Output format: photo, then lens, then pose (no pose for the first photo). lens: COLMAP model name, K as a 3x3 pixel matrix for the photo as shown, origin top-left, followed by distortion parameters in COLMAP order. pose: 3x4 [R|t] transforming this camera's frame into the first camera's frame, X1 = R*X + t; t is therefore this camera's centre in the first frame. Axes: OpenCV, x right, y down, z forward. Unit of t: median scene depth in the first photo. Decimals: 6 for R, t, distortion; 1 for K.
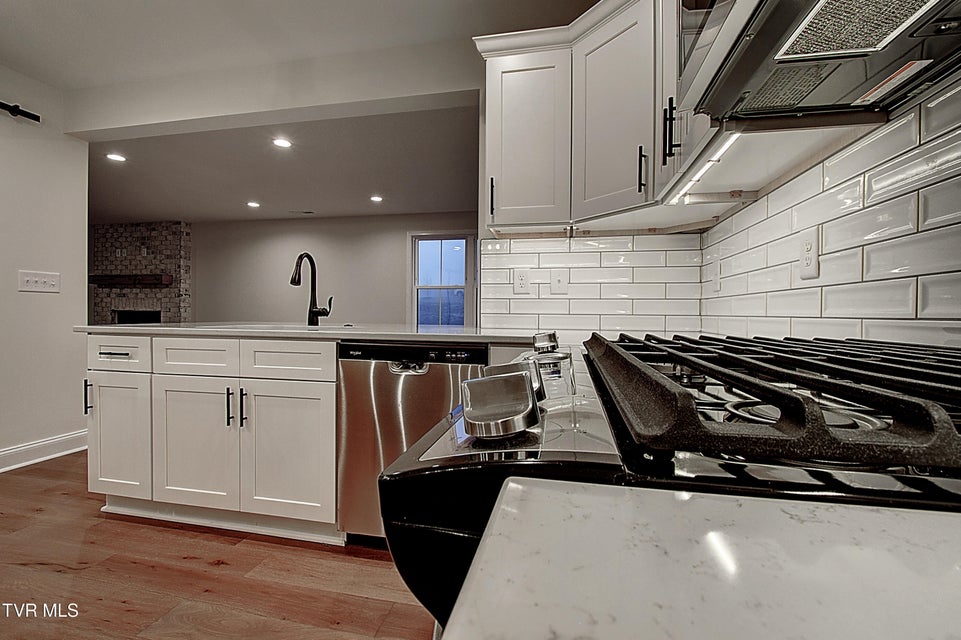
lens RADIAL K [[426.0, 0, 480.5], [0, 426.0, 320.0], [0, 0, 1]] dist [-0.012193, -0.000271]
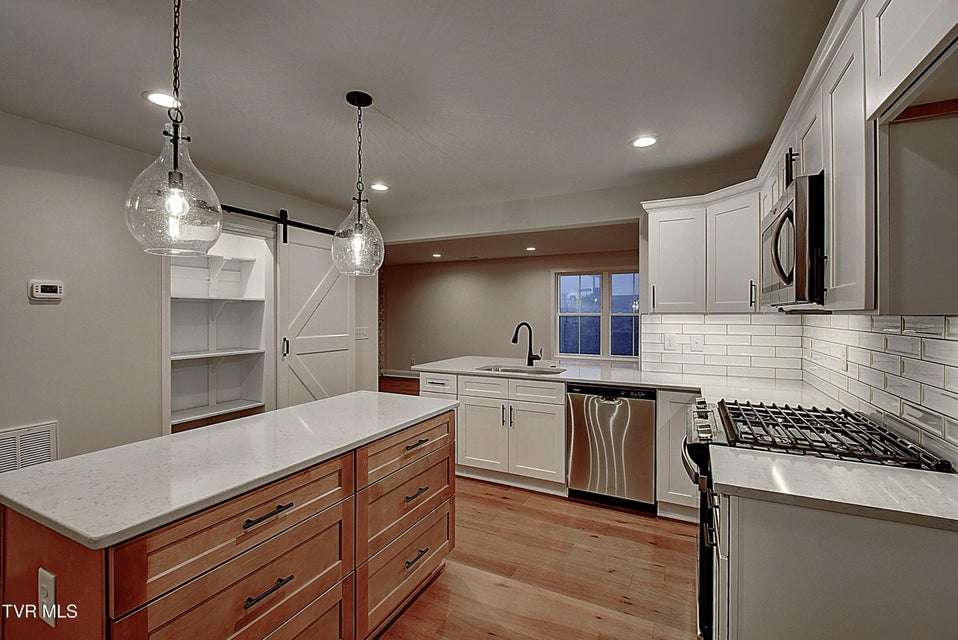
lens RADIAL K [[422.5, 0, 479.0], [0, 422.5, 320.0], [0, 0, 1]] dist [-0.000922, 0.000144]
pose [[0.966200, -0.005779, -0.257730, -0.218966], [0.004246, 0.999970, -0.006506, -0.201431], [0.257760, 0.005192, 0.966195, -0.816817]]
